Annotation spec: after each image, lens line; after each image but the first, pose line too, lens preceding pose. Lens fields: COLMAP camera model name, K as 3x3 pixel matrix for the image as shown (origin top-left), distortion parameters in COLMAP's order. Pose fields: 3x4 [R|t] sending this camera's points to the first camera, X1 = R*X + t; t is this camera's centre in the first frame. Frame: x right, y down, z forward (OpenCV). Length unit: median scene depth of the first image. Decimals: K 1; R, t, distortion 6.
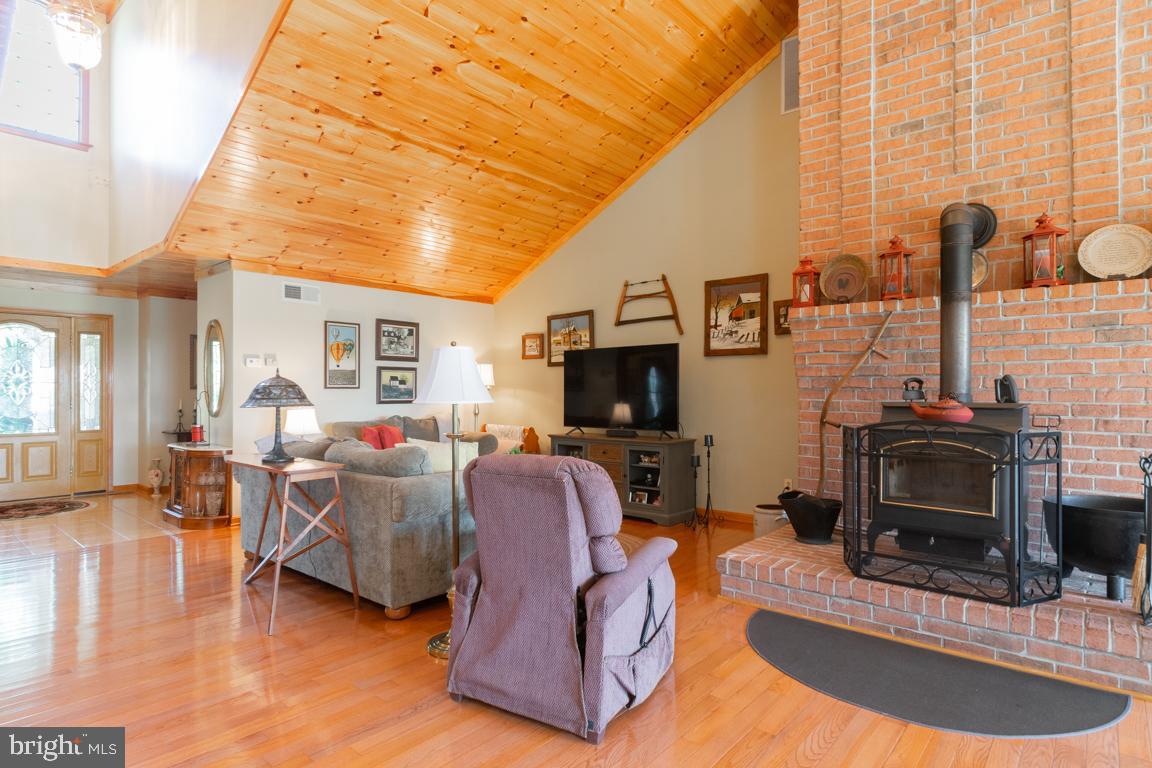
lens RADIAL K [[611.3, 0, 579.2], [0, 611.3, 392.8], [0, 0, 1]] dist [0.004832, -0.006216]
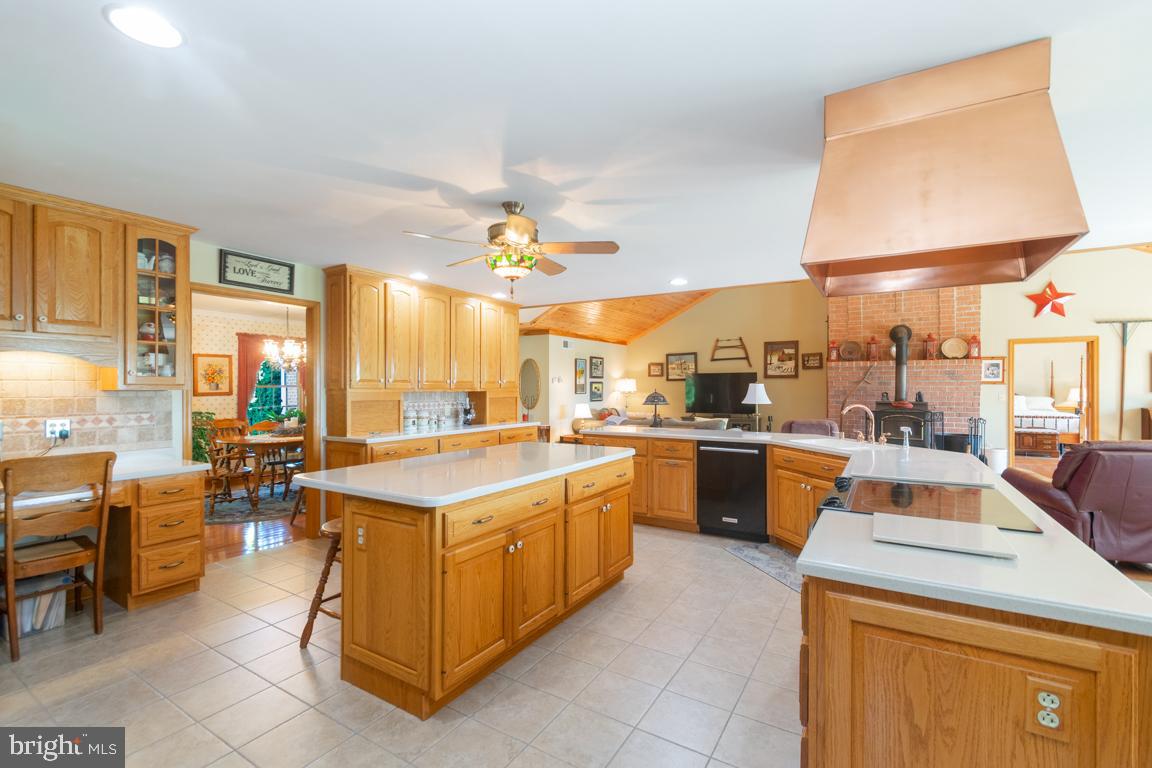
lens RADIAL K [[511.8, 0, 567.5], [0, 511.8, 386.8], [0, 0, 1]] dist [-0.002604, -0.000842]
pose [[0.989083, 0.000095, 0.147356, -1.020575], [0.000283, 0.999997, -0.002546, -0.037514], [-0.147356, 0.002560, 0.989080, -0.884822]]
